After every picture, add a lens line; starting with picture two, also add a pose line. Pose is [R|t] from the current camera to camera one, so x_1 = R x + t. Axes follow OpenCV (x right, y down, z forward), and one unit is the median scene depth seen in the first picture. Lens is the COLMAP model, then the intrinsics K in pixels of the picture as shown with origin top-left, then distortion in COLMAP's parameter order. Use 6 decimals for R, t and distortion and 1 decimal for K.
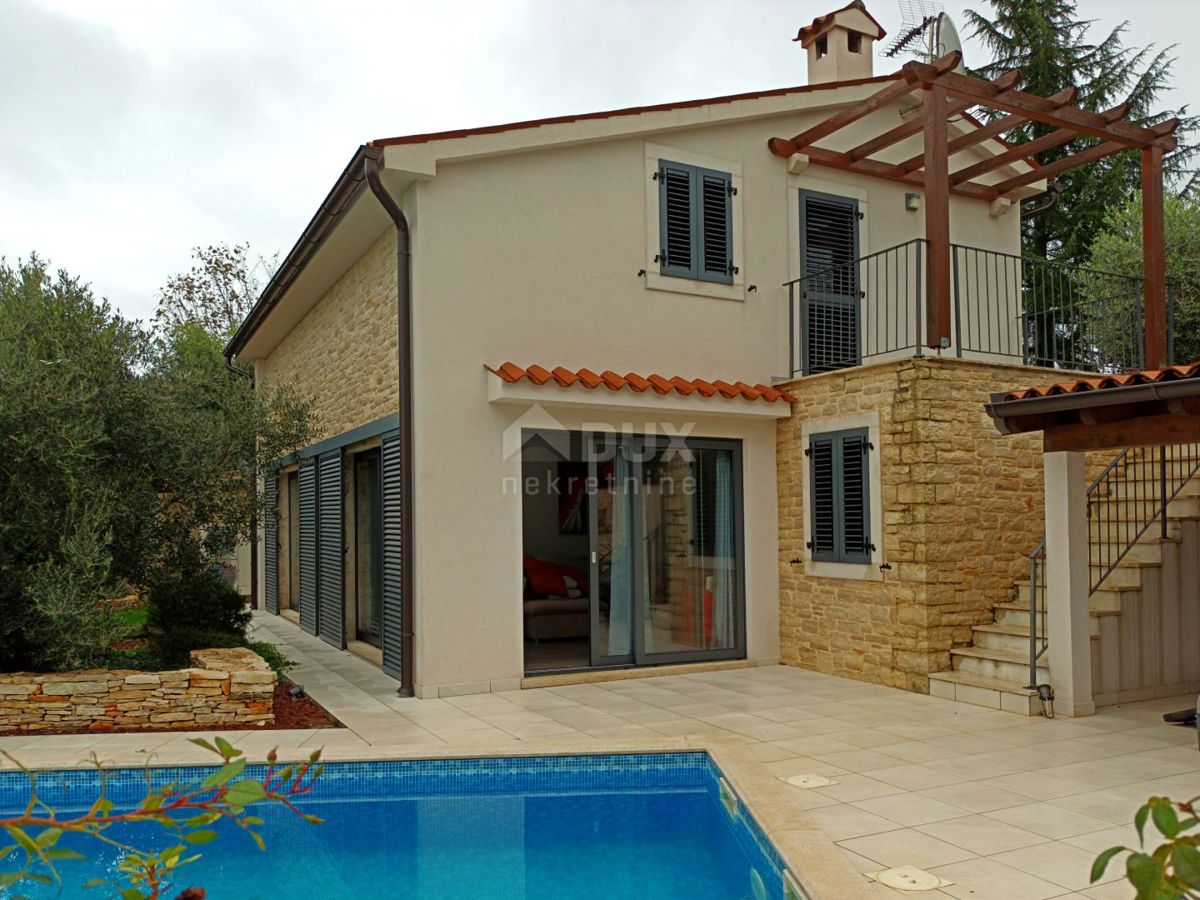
lens RADIAL K [[973.1, 0, 496.7], [0, 973.1, 501.2], [0, 0, 1]] dist [0.004061, -0.003763]
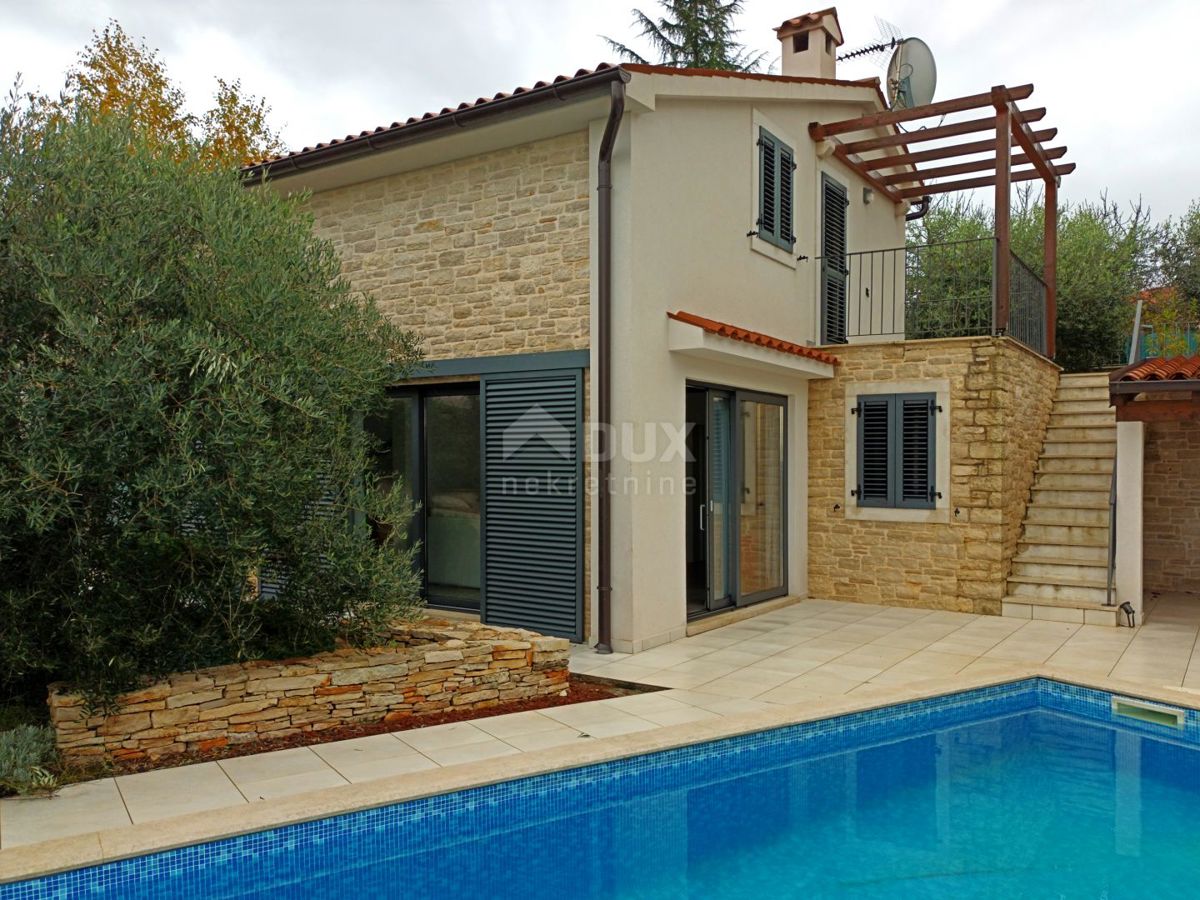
lens RADIAL K [[973.1, 0, 526.7], [0, 973.1, 480.0], [0, 0, 1]] dist [0.004061, -0.003763]
pose [[0.883765, 0.001696, 0.467929, -0.606355], [-0.020479, 0.999176, 0.035056, -0.001852], [-0.467483, -0.040564, 0.883071, 0.193407]]
